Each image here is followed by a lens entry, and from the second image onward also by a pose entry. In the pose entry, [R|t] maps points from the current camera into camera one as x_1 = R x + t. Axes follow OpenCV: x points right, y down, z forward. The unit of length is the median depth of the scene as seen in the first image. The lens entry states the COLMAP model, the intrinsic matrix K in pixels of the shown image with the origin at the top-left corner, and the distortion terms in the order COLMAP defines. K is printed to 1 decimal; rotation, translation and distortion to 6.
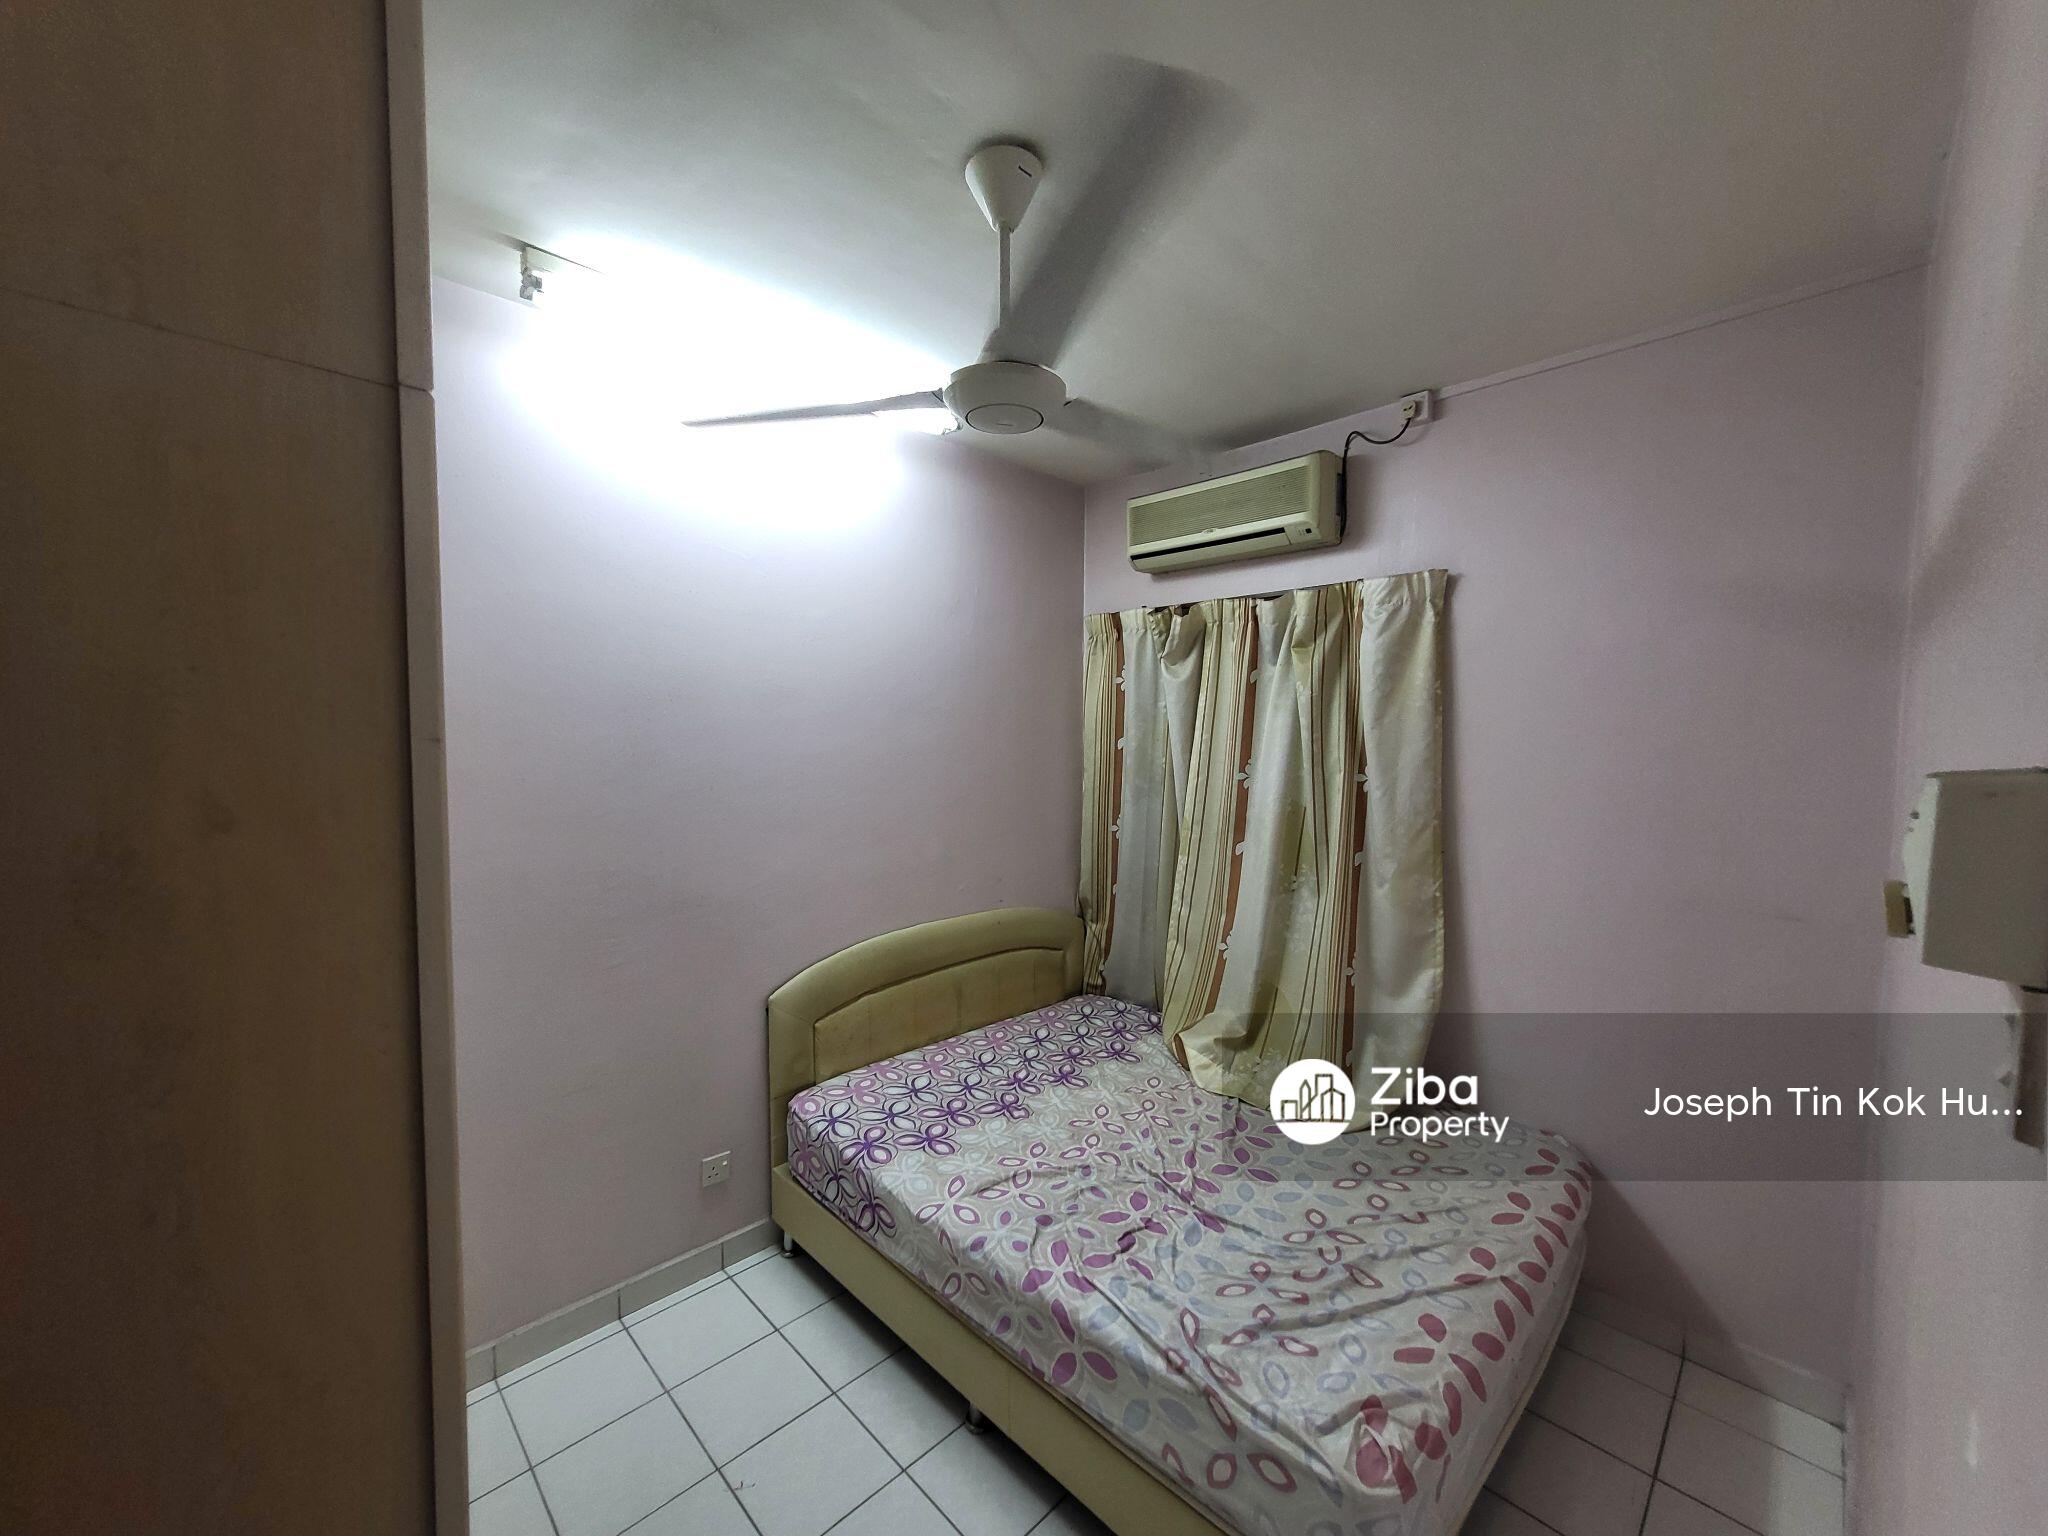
lens RADIAL K [[808.8, 0, 1038.6], [0, 808.8, 781.5], [0, 0, 1]] dist [0.005228, -0.000066]
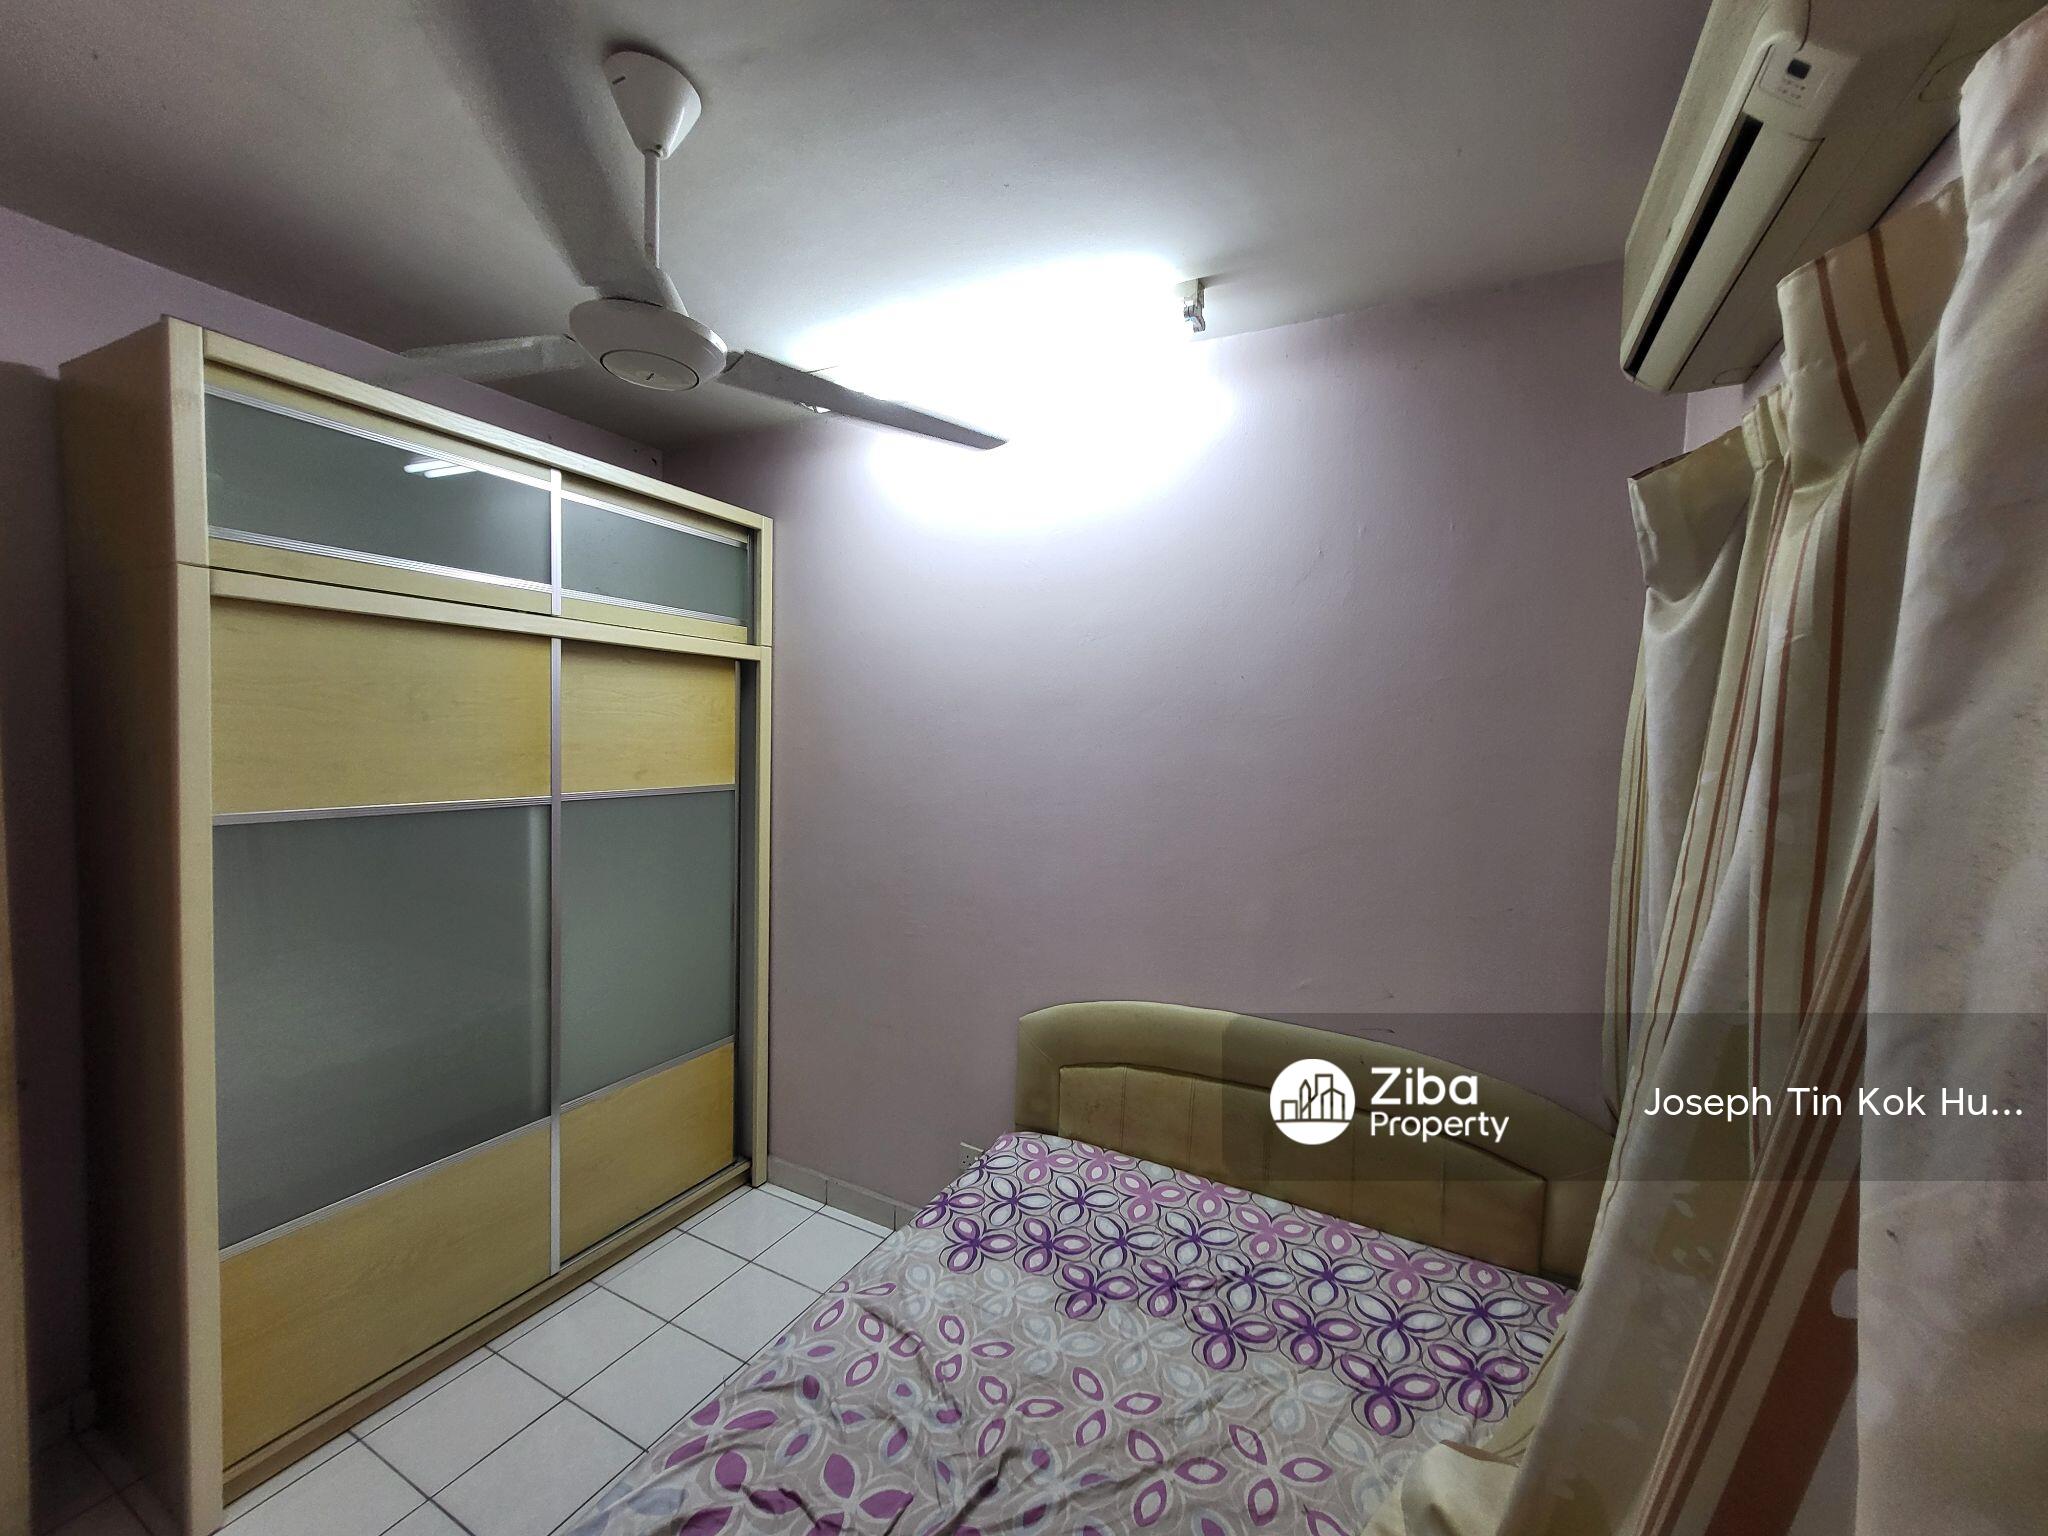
lens RADIAL K [[808.8, 0, 1018.7], [0, 808.8, 779.0], [0, 0, 1]] dist [0.005228, -0.000066]
pose [[0.292266, 0.059346, -0.954494, 0.579436], [-0.090393, 0.995319, 0.034206, -0.047549], [0.952055, 0.076282, 0.296262, 0.713210]]
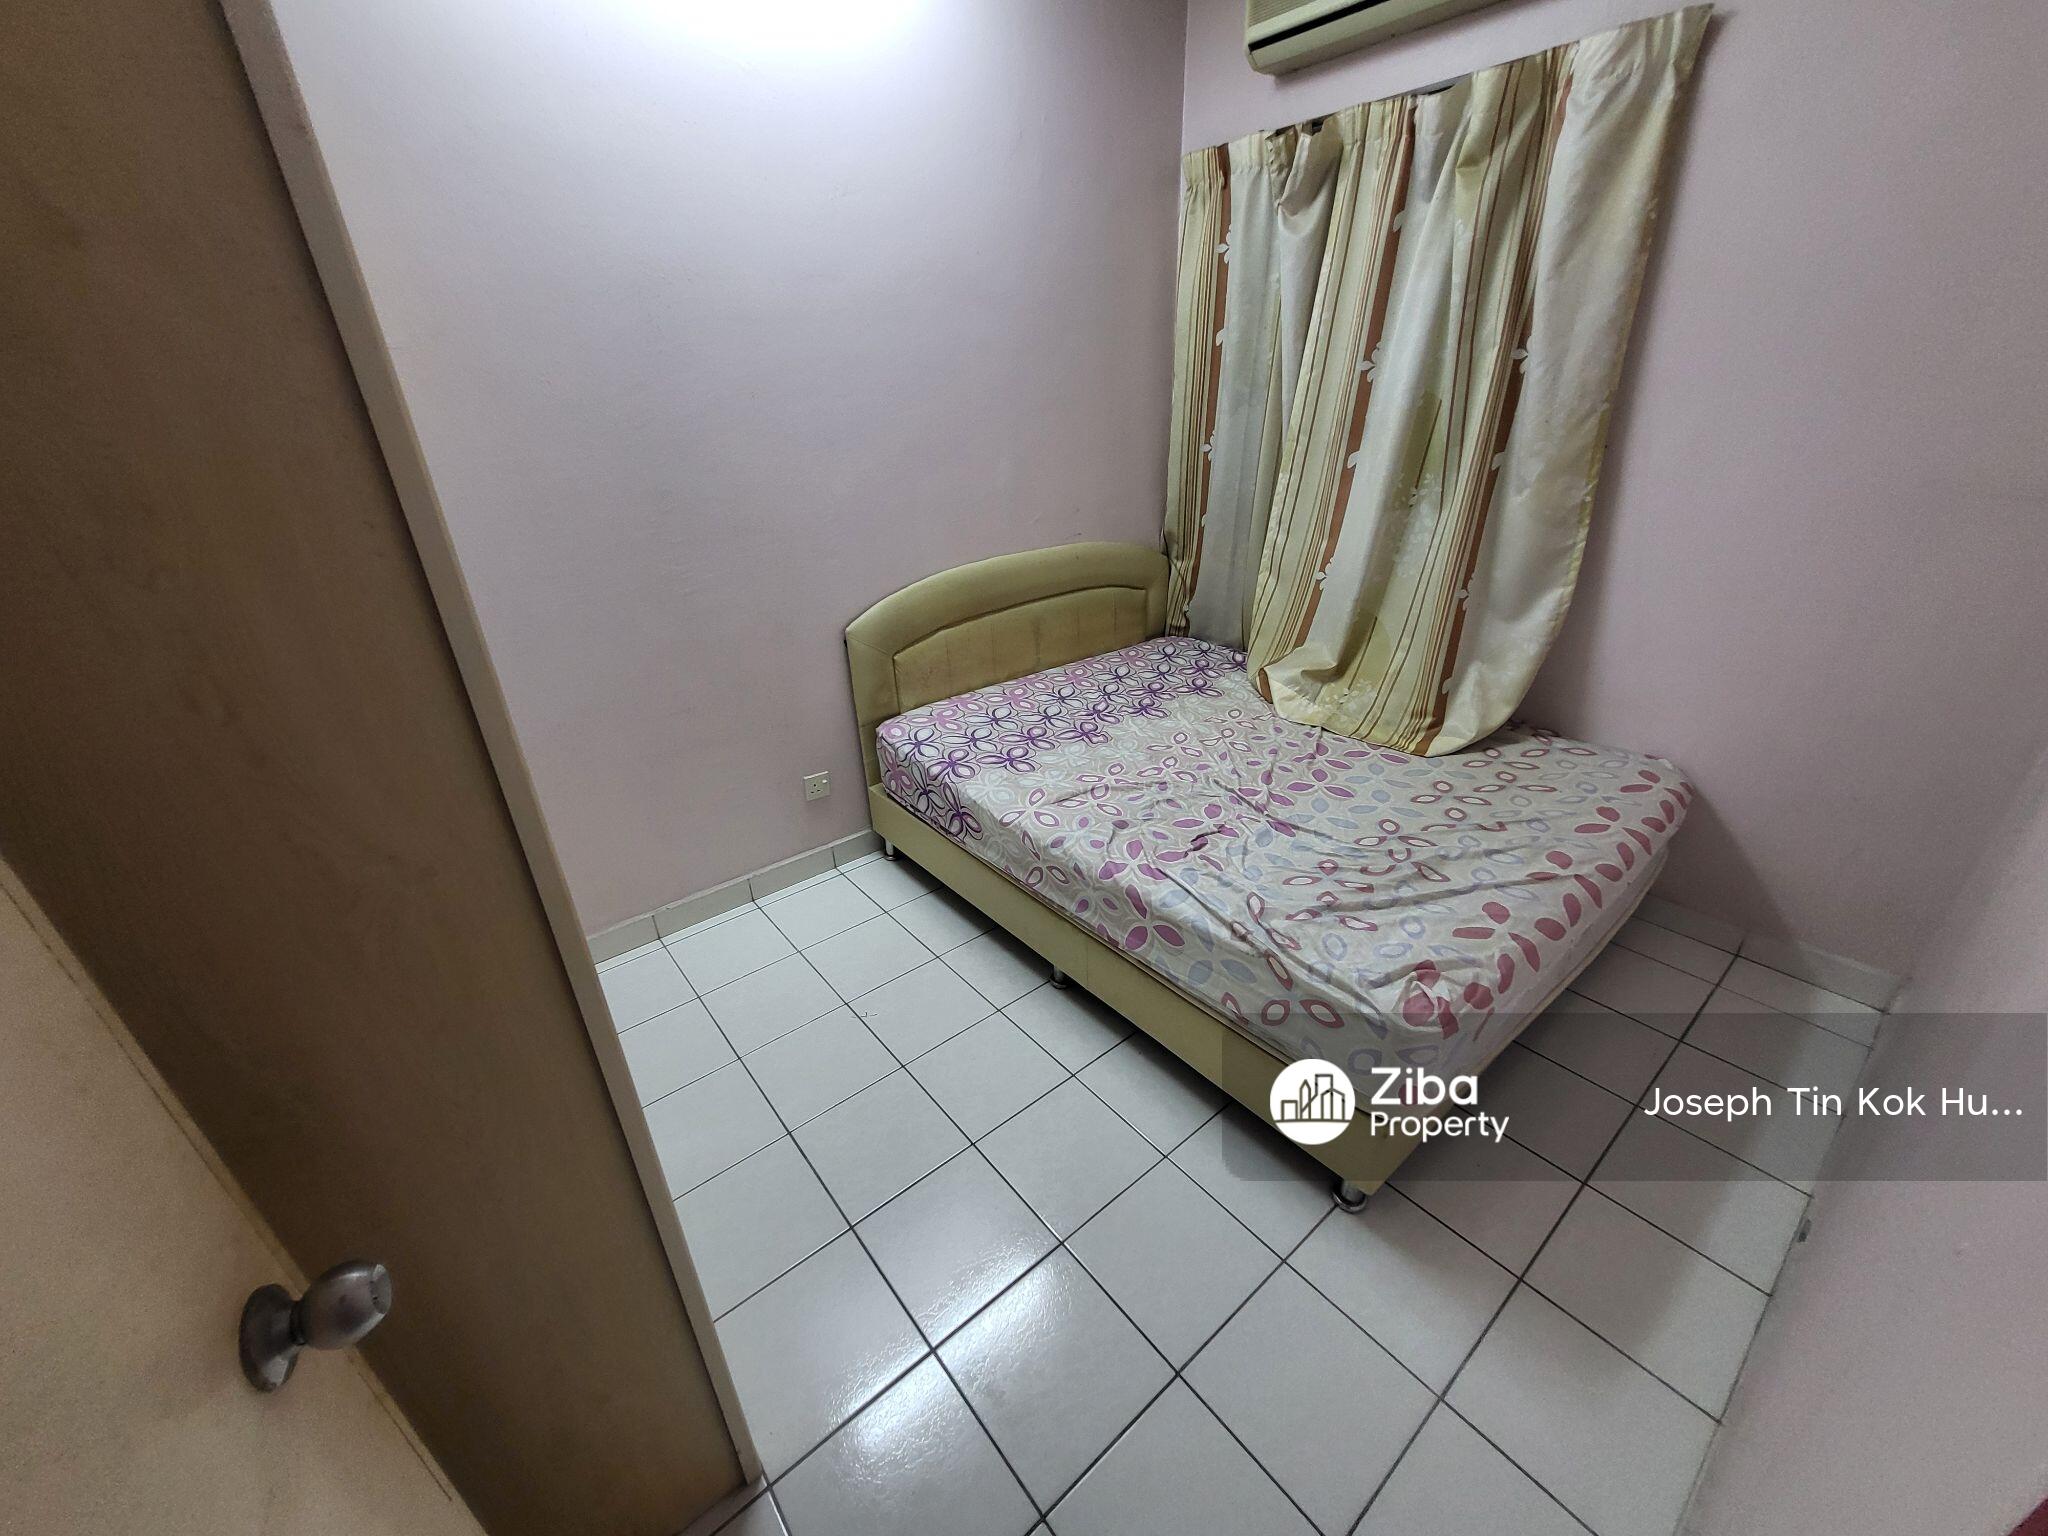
lens RADIAL K [[808.8, 0, 1036.8], [0, 808.8, 788.0], [0, 0, 1]] dist [0.005228, -0.000066]
pose [[0.994536, 0.010094, -0.103903, 0.006105], [0.031463, 0.920049, 0.390539, 0.066991], [0.099538, -0.391674, 0.914704, 0.038488]]
